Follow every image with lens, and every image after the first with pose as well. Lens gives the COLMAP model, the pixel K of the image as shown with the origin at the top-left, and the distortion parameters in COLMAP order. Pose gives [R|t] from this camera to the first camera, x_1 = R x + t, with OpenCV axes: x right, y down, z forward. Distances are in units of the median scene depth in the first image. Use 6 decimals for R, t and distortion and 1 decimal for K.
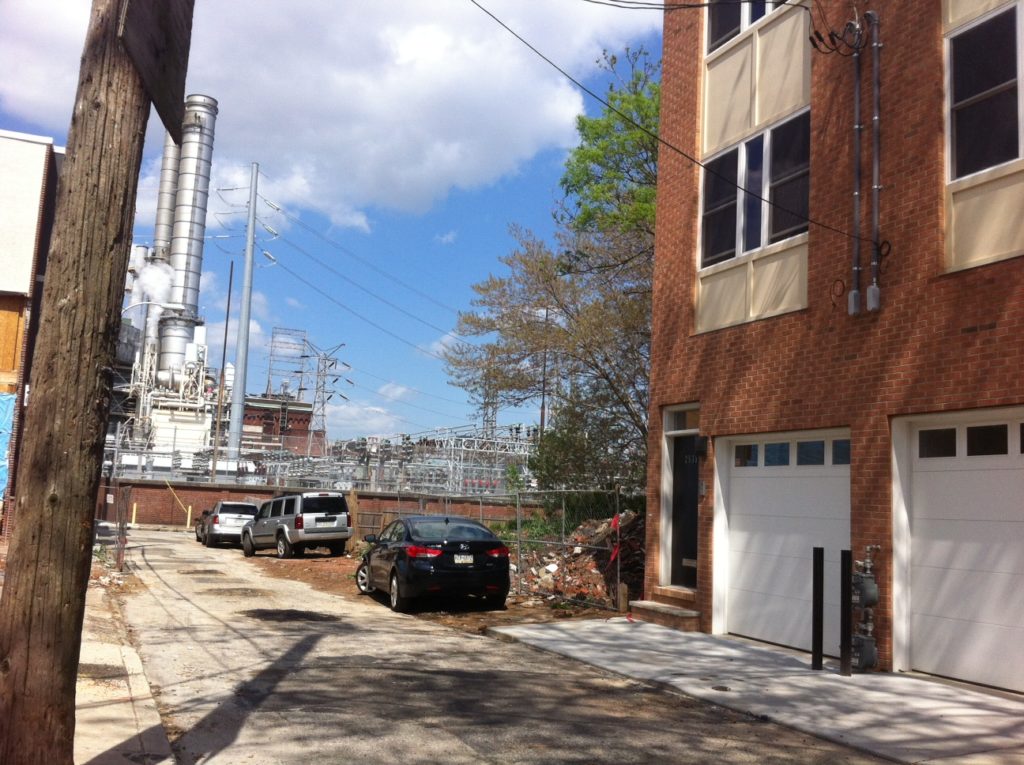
lens RADIAL K [[988.4, 0, 512.0], [0, 988.4, 382.5], [0, 0, 1]] dist [0.056915, -0.198790]
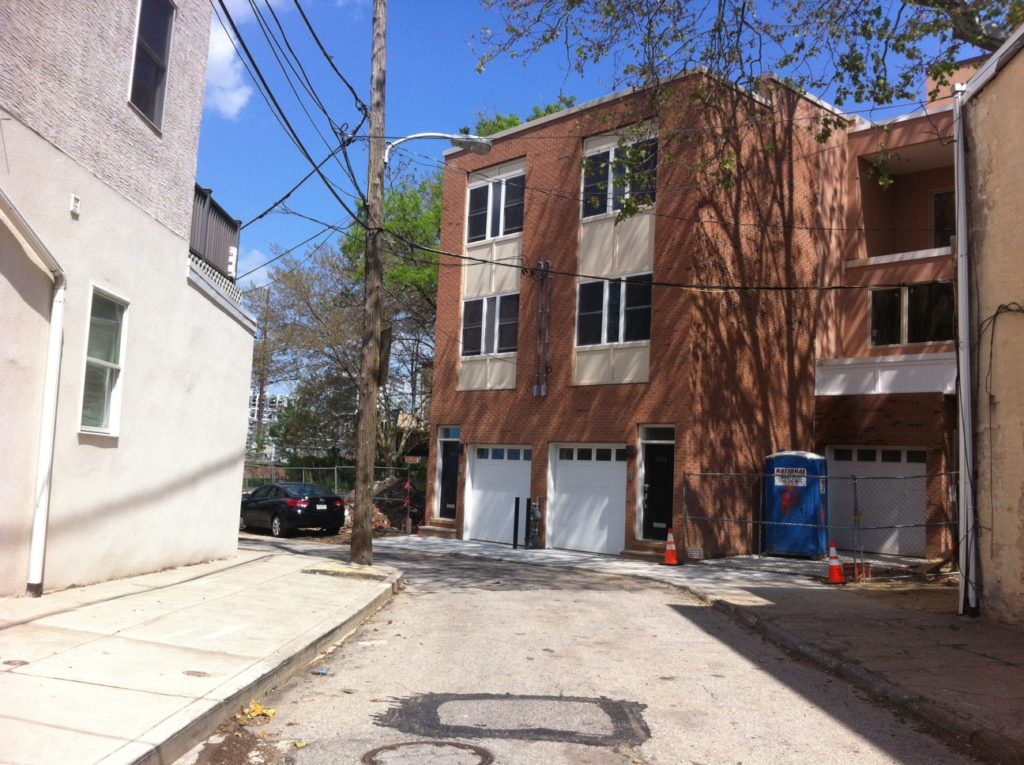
lens RADIAL K [[988.4, 0, 512.0], [0, 988.4, 382.5], [0, 0, 1]] dist [0.056915, -0.198790]
pose [[0.947097, 0.024668, 0.319997, -0.192867], [-0.039700, 0.998389, 0.040539, -0.083672], [-0.318482, -0.051098, 0.946551, -0.502561]]
